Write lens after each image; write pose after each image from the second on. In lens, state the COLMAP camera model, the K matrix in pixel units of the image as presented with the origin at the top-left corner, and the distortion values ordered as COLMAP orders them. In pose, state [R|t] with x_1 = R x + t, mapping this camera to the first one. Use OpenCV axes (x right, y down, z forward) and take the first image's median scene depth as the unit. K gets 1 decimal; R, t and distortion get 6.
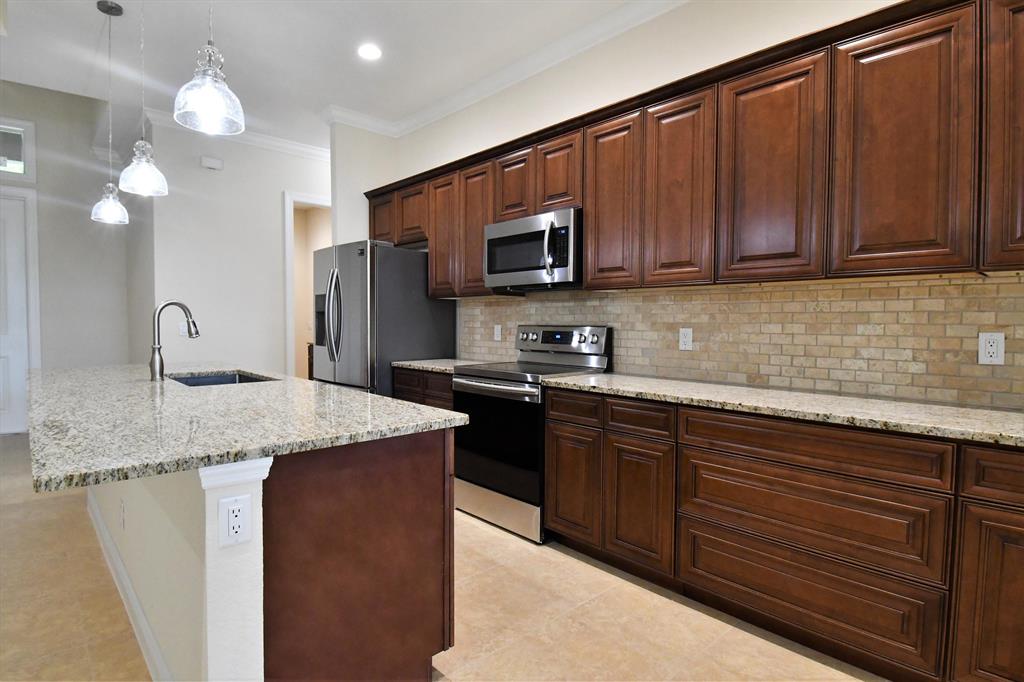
lens RADIAL K [[535.0, 0, 495.2], [0, 535.0, 342.0], [0, 0, 1]] dist [0.015675, -0.027627]
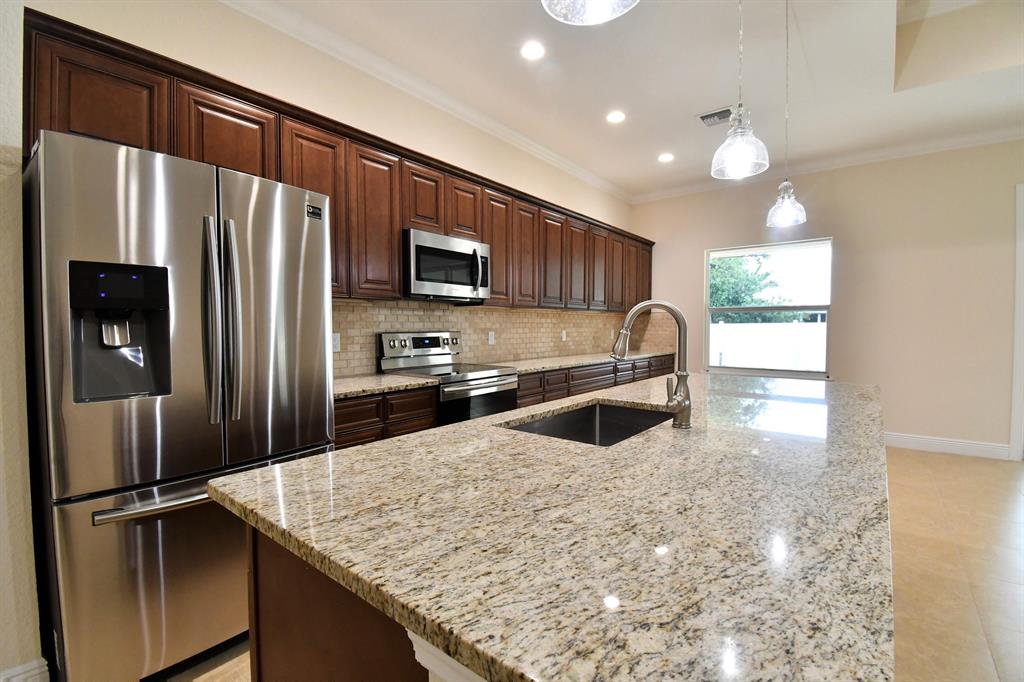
lens RADIAL K [[462.4, 0, 512.0], [0, 462.4, 341.0], [0, 0, 1]] dist [0.000207, -0.000051]
pose [[-0.177260, -0.035934, 0.983508, -1.019077], [0.039215, 0.998282, 0.043541, -0.054167], [-0.983382, 0.046286, -0.175547, 1.147192]]
